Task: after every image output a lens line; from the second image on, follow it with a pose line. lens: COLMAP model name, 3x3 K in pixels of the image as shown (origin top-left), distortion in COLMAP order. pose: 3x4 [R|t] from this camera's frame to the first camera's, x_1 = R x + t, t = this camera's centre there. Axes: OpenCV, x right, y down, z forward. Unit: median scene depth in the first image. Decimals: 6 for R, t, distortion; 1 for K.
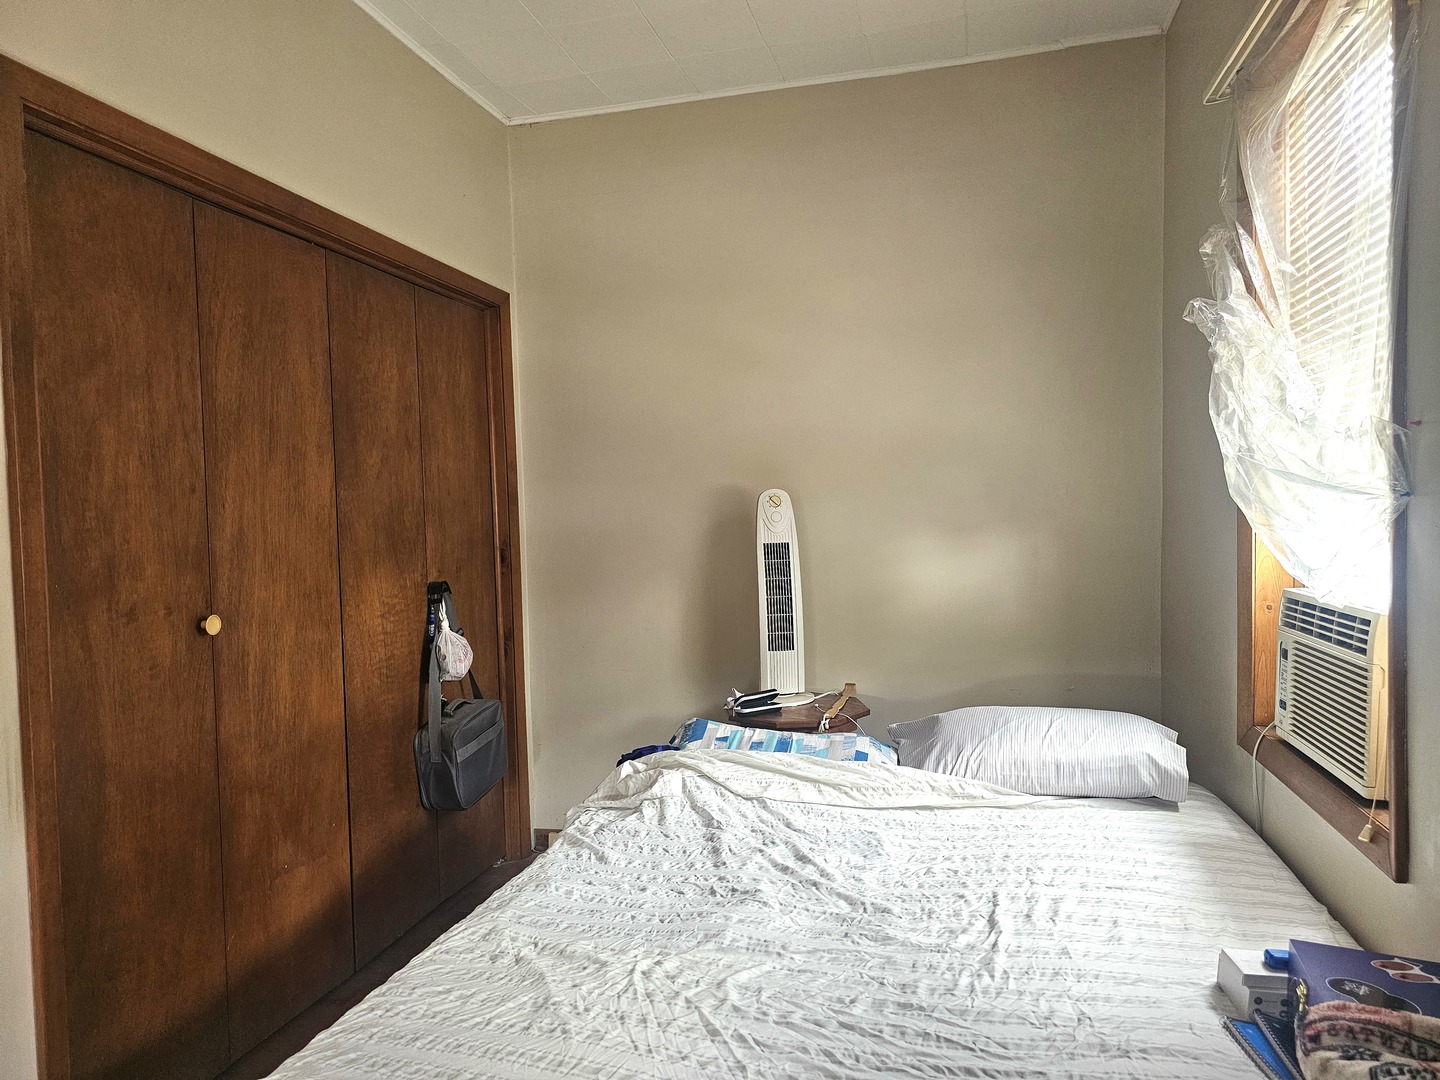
lens RADIAL K [[977.8, 0, 734.9], [0, 977.8, 549.8], [0, 0, 1]] dist [0.100047, -0.114727]
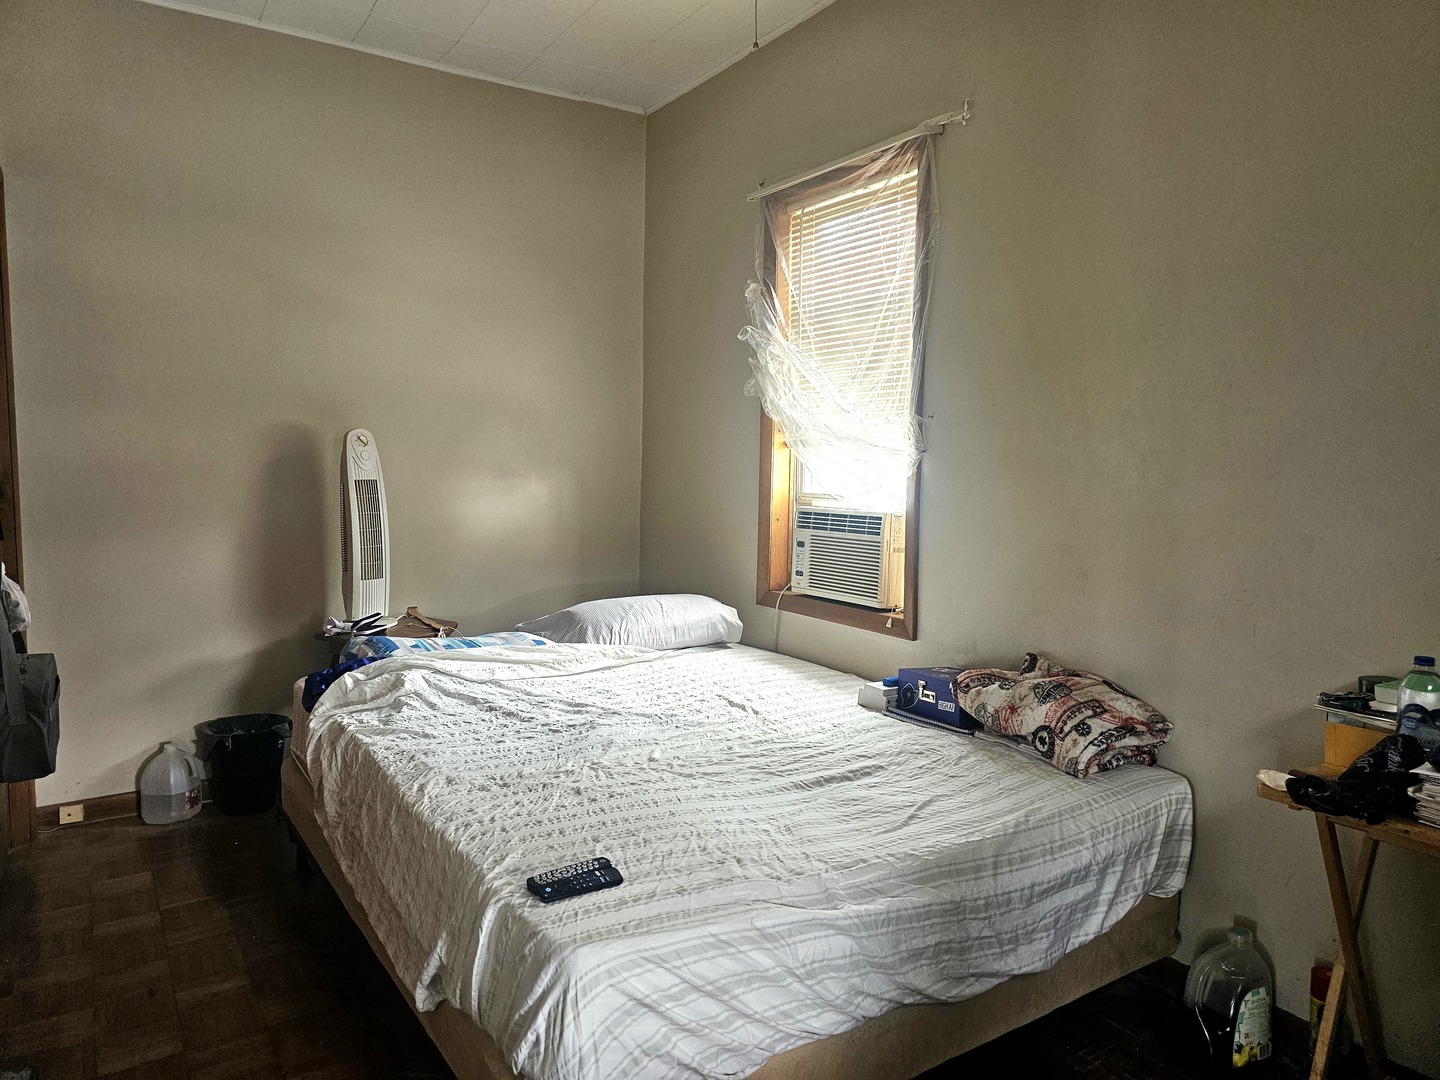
lens RADIAL K [[977.8, 0, 734.9], [0, 977.8, 549.8], [0, 0, 1]] dist [0.100047, -0.114727]
pose [[0.677380, -0.031287, 0.734968, -0.734201], [0.004663, 0.999258, 0.038241, 0.046511], [-0.735619, -0.022477, 0.677023, -0.063657]]
